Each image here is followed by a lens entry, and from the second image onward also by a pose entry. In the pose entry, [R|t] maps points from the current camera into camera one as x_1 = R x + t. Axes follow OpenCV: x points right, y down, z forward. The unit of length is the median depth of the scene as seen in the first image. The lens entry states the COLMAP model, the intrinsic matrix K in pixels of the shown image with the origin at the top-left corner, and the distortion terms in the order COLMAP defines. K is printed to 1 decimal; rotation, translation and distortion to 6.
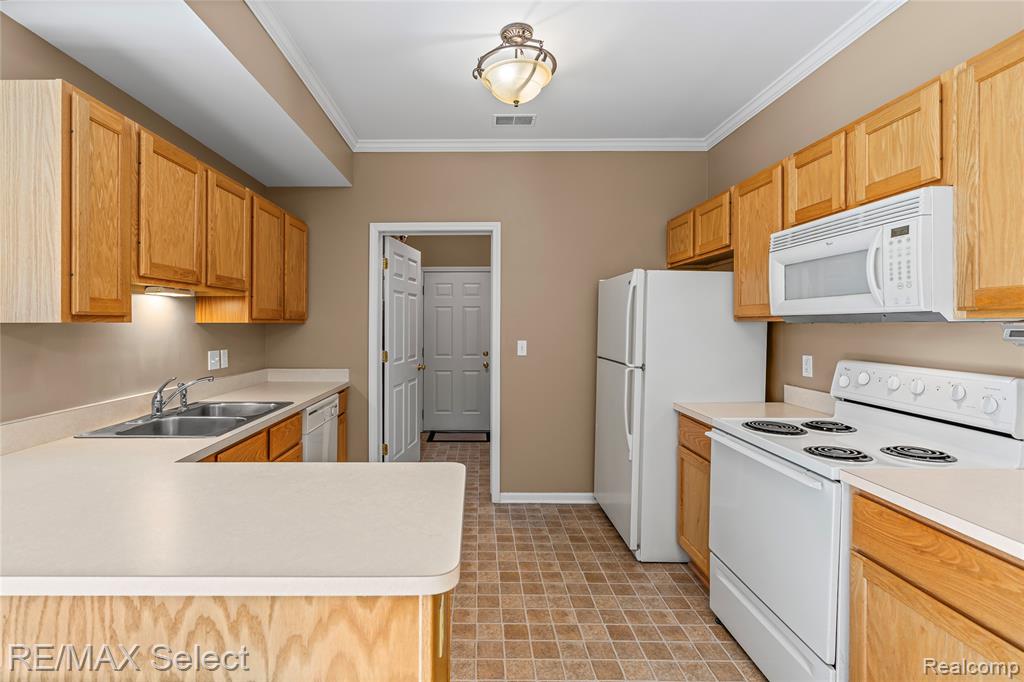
lens RADIAL K [[468.8, 0, 484.5], [0, 468.8, 326.0], [0, 0, 1]] dist [-0.003210, -0.000048]
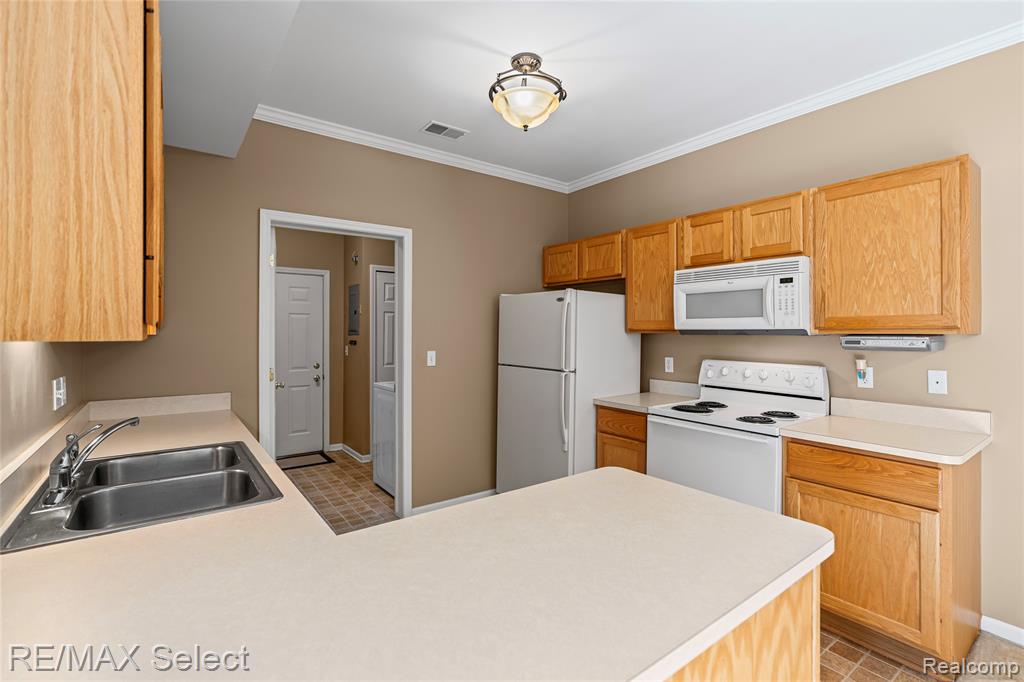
lens RADIAL K [[454.4, 0, 519.8], [0, 454.4, 332.7], [0, 0, 1]] dist [-0.006750, 0.000355]
pose [[0.805424, 0.000819, 0.592699, -0.509101], [-0.000138, 0.999999, -0.001194, -0.009918], [-0.592699, 0.000880, 0.805423, 0.168228]]
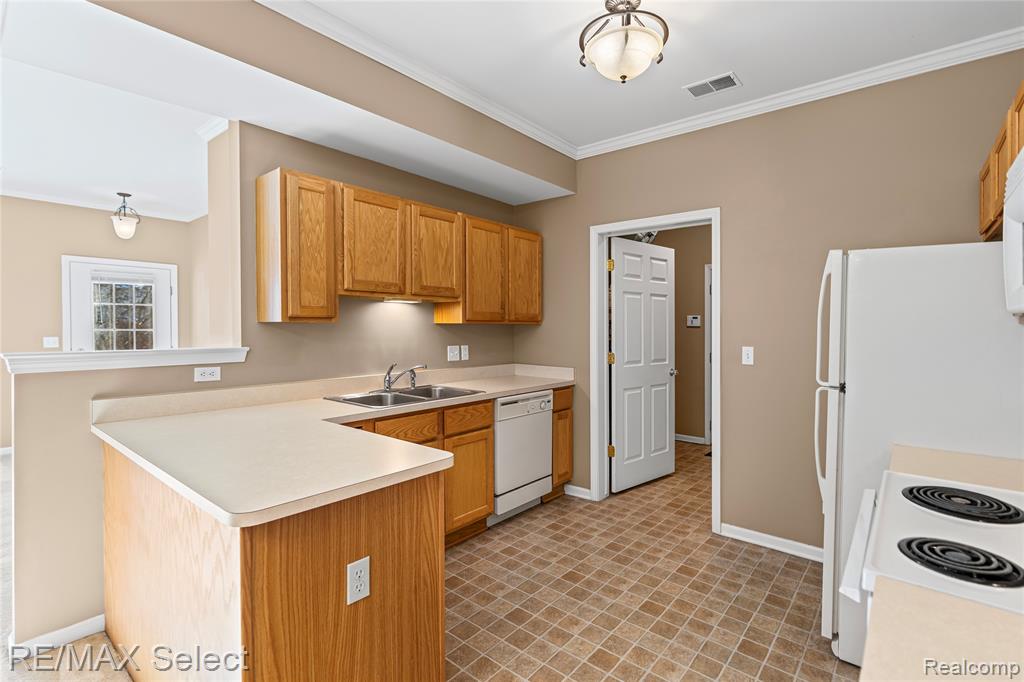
lens RADIAL K [[480.3, 0, 544.6], [0, 480.3, 332.8], [0, 0, 1]] dist [0.000926, 0.000382]
pose [[0.790926, 0.015478, -0.611716, 0.472473], [-0.010354, 0.999875, 0.011913, 0.000421], [0.611824, -0.003089, 0.790988, 0.160903]]
